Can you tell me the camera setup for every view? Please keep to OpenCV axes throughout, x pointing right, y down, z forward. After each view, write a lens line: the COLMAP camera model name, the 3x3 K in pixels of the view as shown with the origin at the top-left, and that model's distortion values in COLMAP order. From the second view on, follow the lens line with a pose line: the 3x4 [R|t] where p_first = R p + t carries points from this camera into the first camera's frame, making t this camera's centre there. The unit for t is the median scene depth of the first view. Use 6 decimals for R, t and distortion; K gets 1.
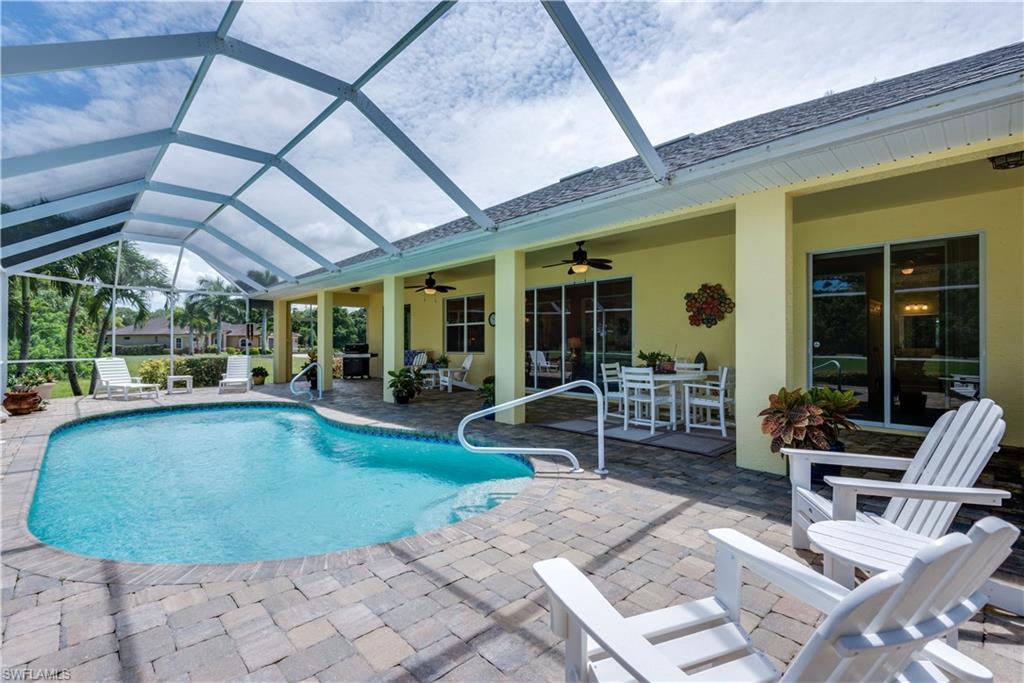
lens RADIAL K [[464.9, 0, 512.7], [0, 464.9, 340.0], [0, 0, 1]] dist [0.011448, 0.000067]
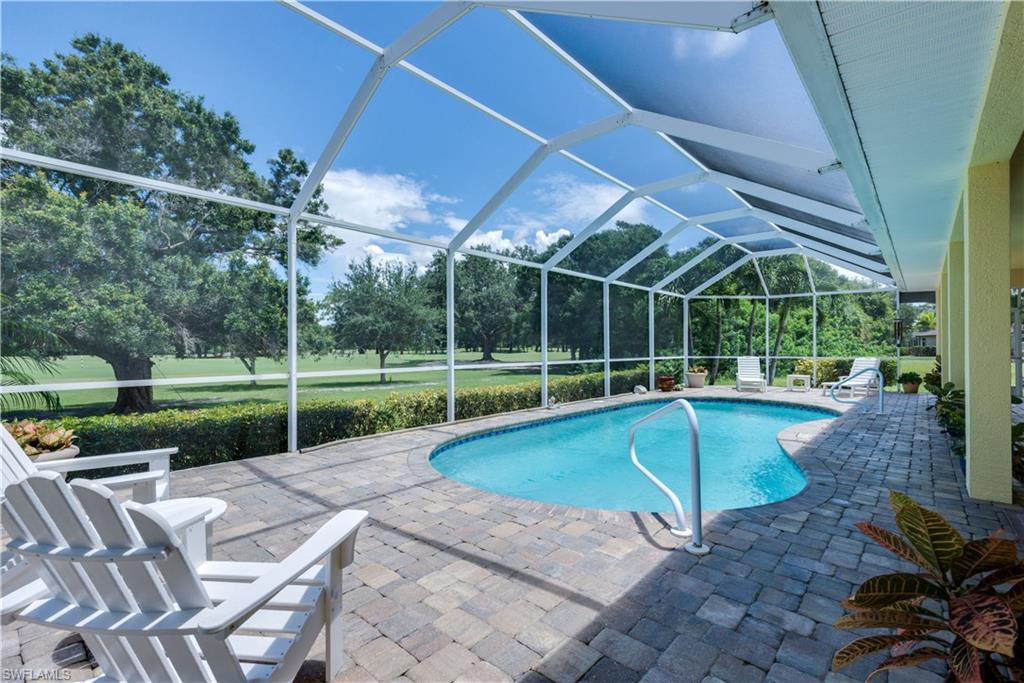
lens RADIAL K [[464.9, 0, 513.6], [0, 464.9, 343.8], [0, 0, 1]] dist [0.011448, 0.000067]
pose [[0.088117, -0.002070, -0.996108, 0.976351], [0.010112, 0.999948, -0.001183, 0.001527], [0.996059, -0.009969, 0.088134, 0.843827]]
